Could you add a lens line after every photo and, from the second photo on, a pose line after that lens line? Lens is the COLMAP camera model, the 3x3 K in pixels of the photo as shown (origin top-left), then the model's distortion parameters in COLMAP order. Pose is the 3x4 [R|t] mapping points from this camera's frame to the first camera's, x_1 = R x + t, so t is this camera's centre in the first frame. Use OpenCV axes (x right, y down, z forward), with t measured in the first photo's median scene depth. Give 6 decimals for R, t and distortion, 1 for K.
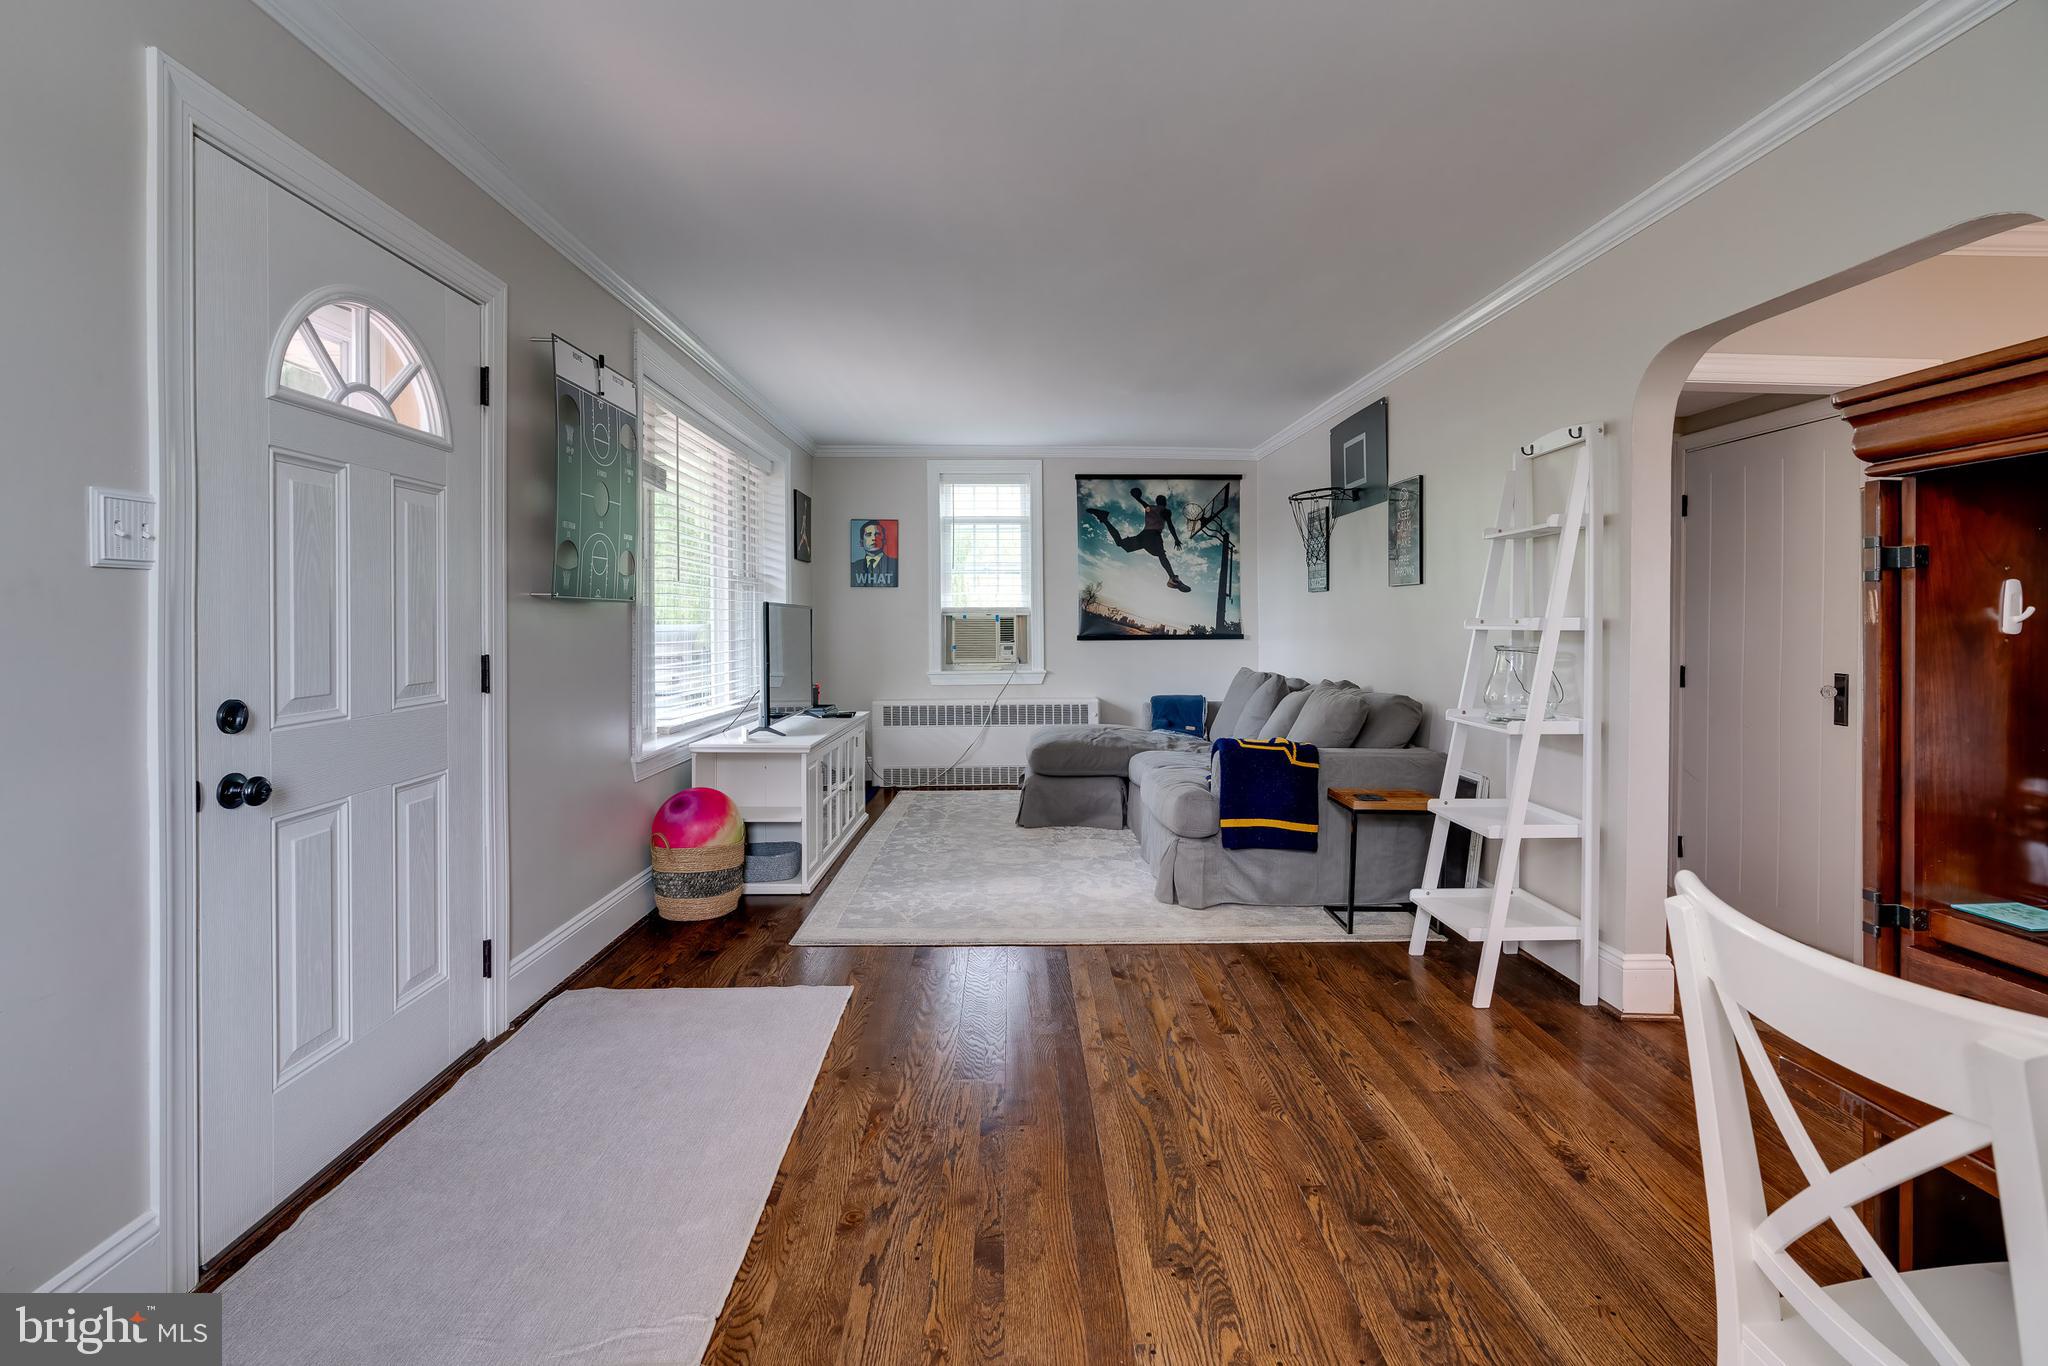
lens RADIAL K [[933.6, 0, 1018.3], [0, 933.6, 625.7], [0, 0, 1]] dist [0.003932, 0.000601]
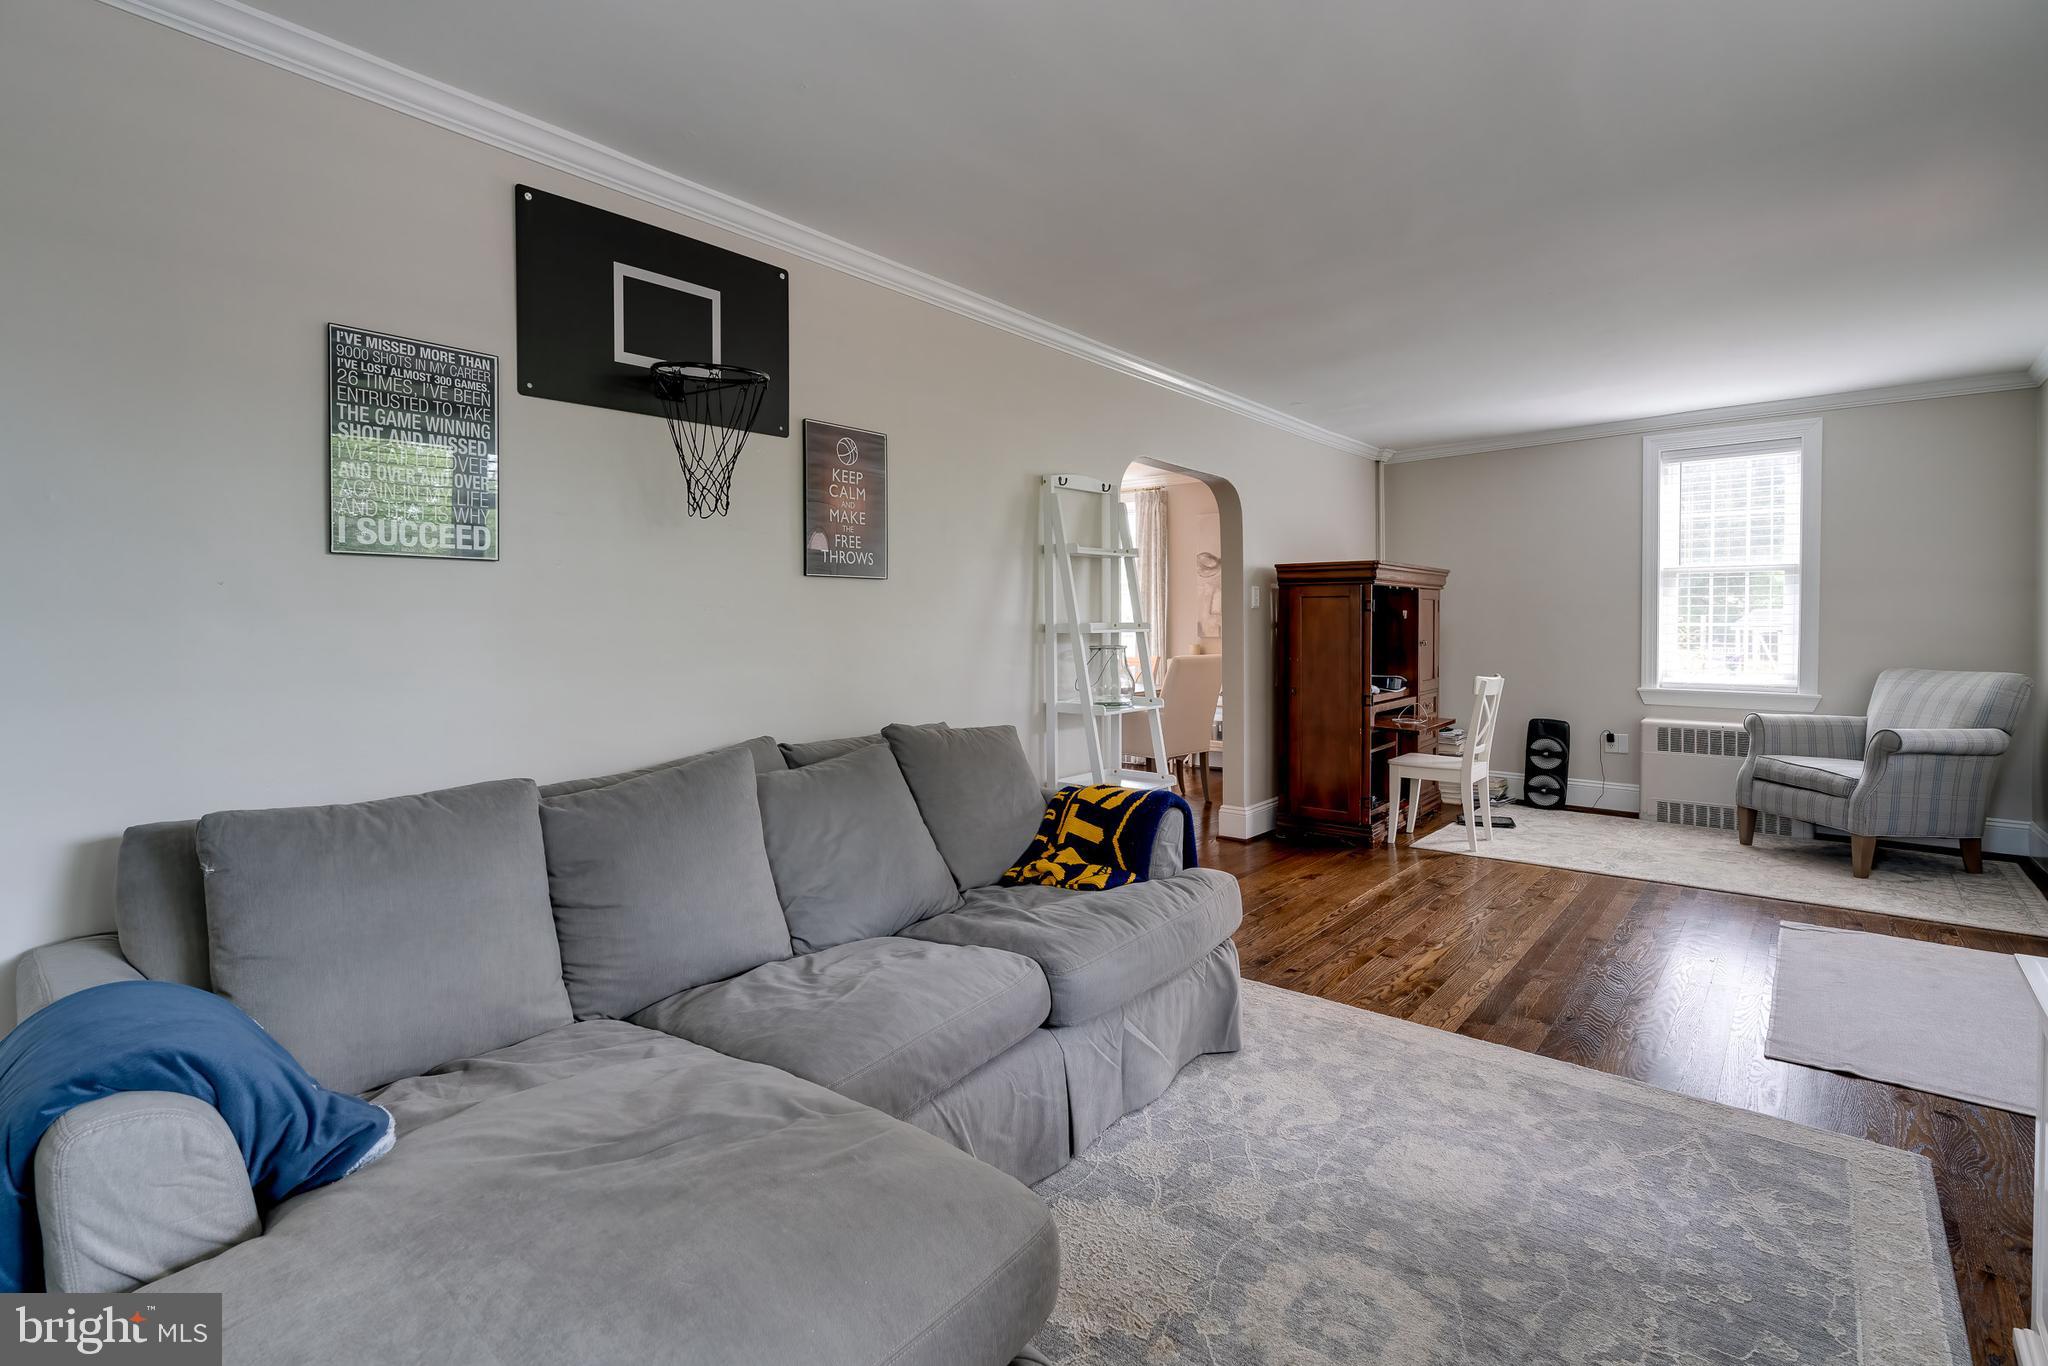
lens RADIAL K [[933.6, 0, 1018.3], [0, 933.6, 625.7], [0, 0, 1]] dist [0.003932, 0.000601]
pose [[-0.748143, -0.010575, 0.663454, -0.253500], [0.003975, 0.999784, 0.020418, -0.044047], [-0.663526, 0.017913, -0.747939, 2.293872]]
